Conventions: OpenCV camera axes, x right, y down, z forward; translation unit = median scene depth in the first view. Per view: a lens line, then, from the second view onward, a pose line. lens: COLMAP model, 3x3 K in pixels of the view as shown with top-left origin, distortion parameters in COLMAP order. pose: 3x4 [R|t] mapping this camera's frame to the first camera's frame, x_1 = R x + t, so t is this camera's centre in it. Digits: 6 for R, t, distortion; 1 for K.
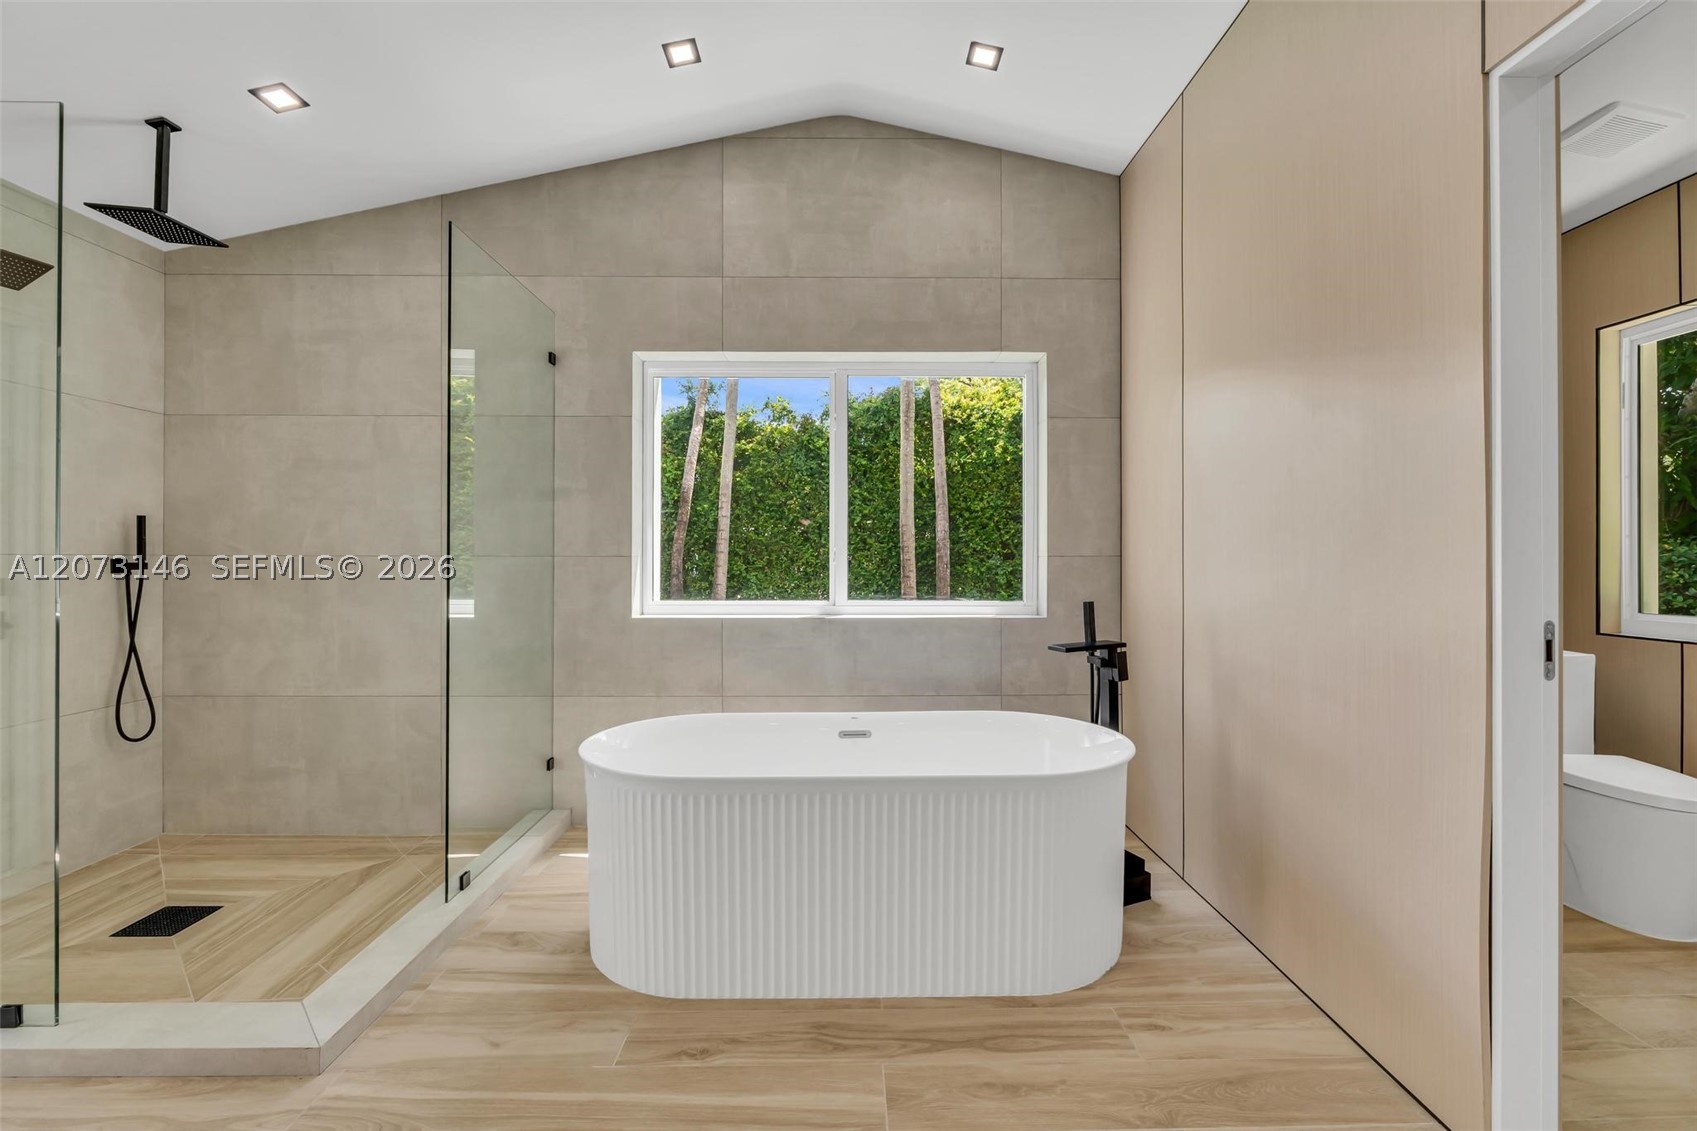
lens RADIAL K [[712.5, 0, 855.3], [0, 712.5, 558.8], [0, 0, 1]] dist [-0.002710, -0.000350]
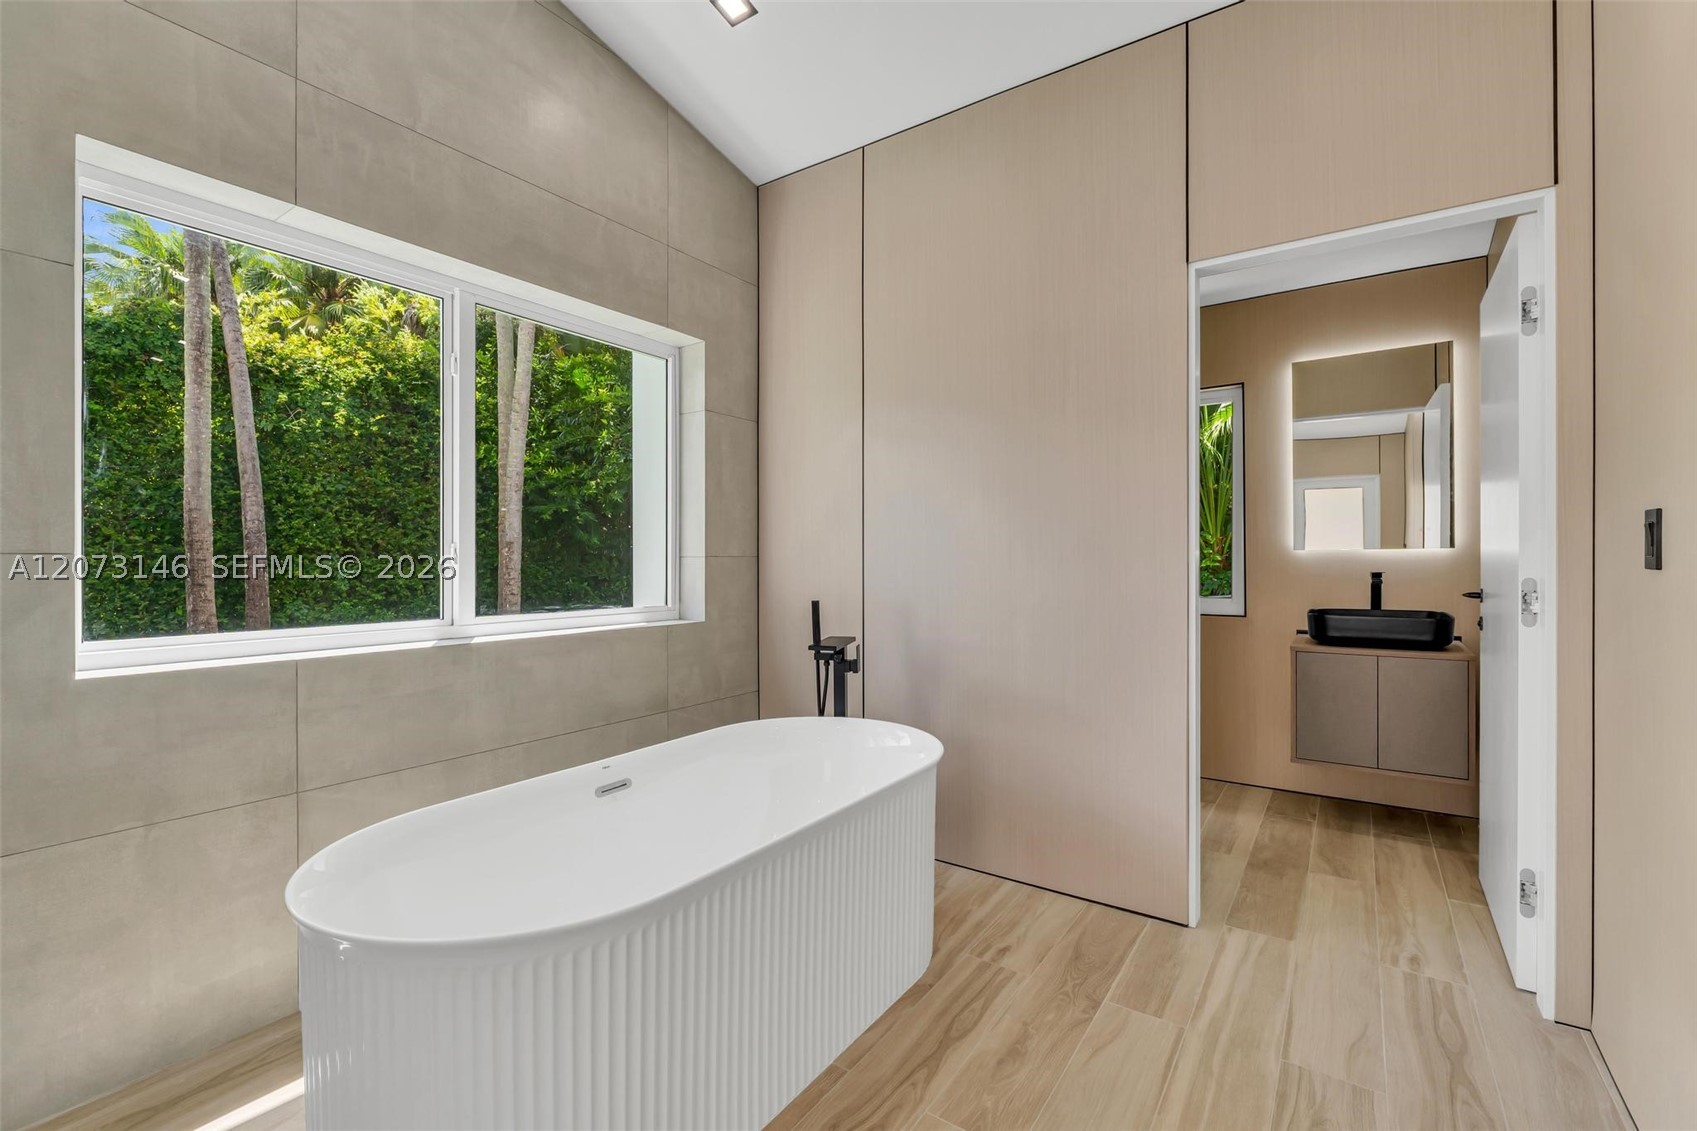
lens RADIAL K [[724.7, 0, 848.5], [0, 724.7, 565.5], [0, 0, 1]] dist [-0.001231, -0.000068]
pose [[0.588818, -0.007147, 0.808234, -0.399509], [-0.000123, 0.999960, 0.008932, -0.000622], [-0.808266, -0.005359, 0.588793, 0.278145]]
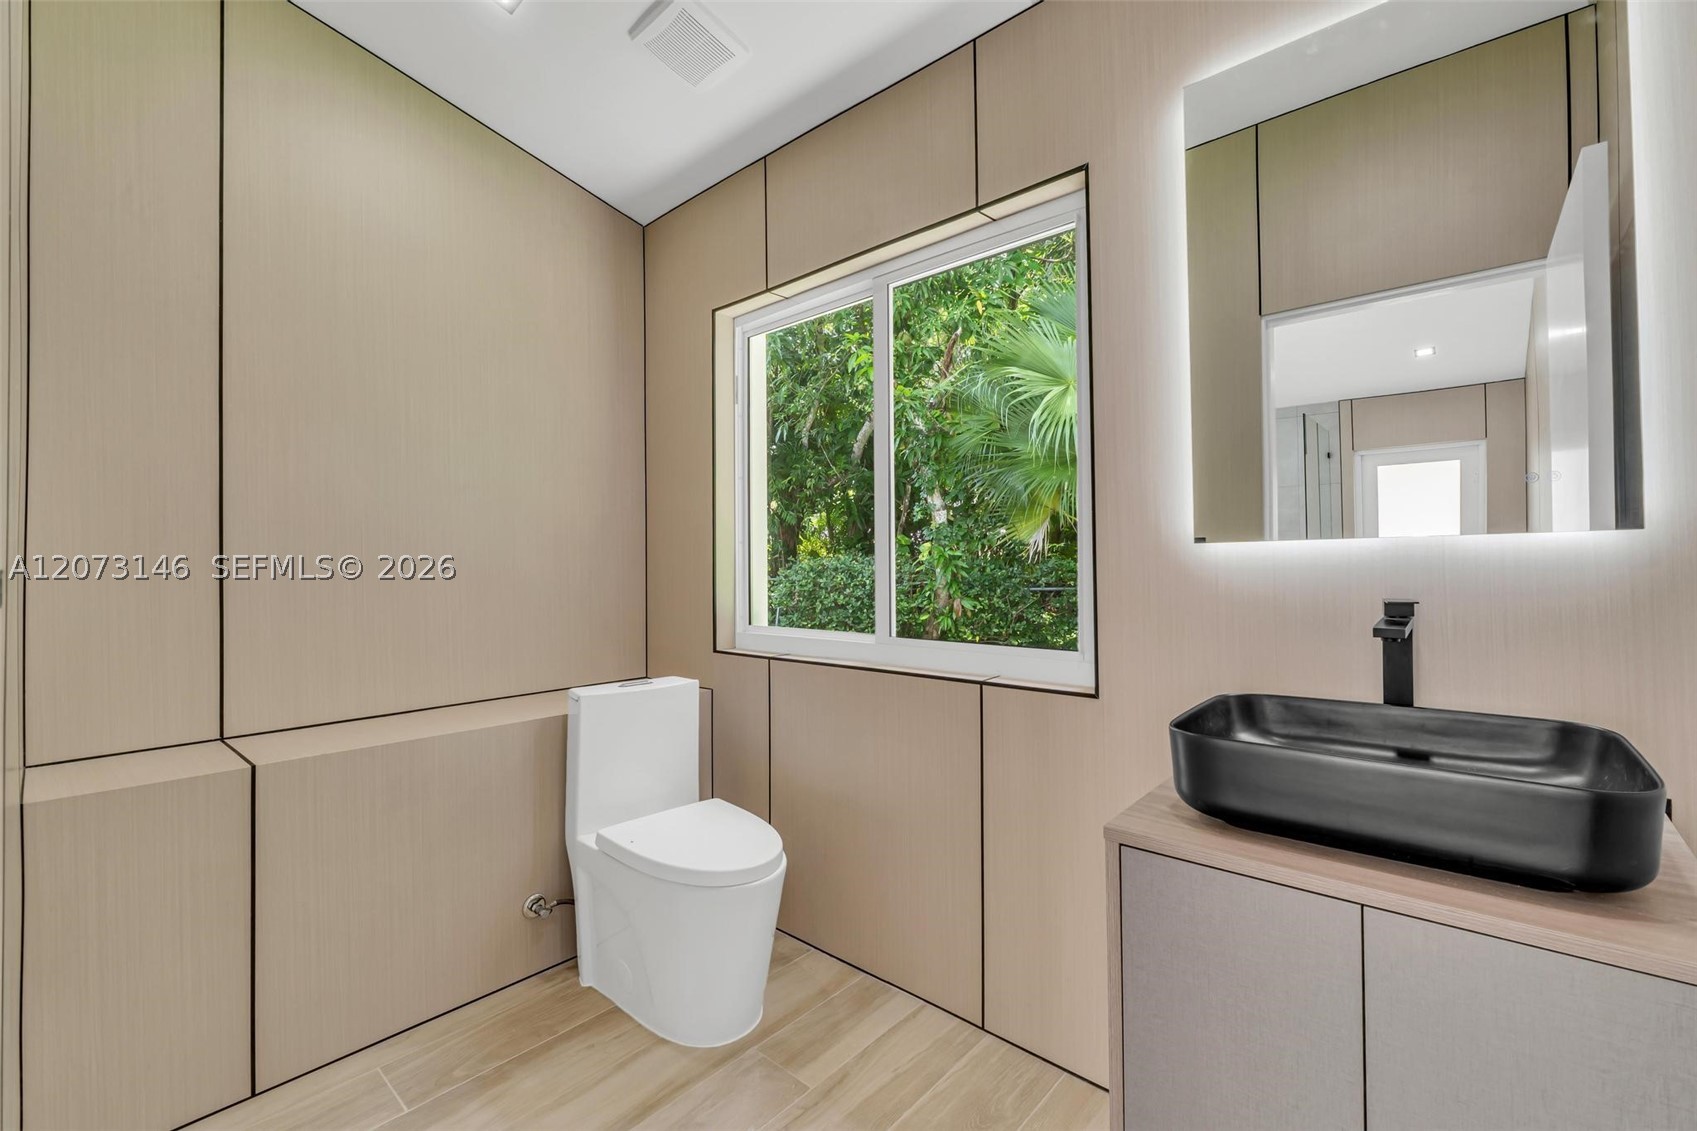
lens RADIAL K [[712.5, 0, 855.3], [0, 712.5, 558.8], [0, 0, 1]] dist [-0.002710, -0.000350]
pose [[0.674646, 0.000335, 0.738141, 0.446815], [0.007589, 0.999944, -0.007391, -0.002158], [-0.738103, 0.010588, 0.674606, 0.235420]]
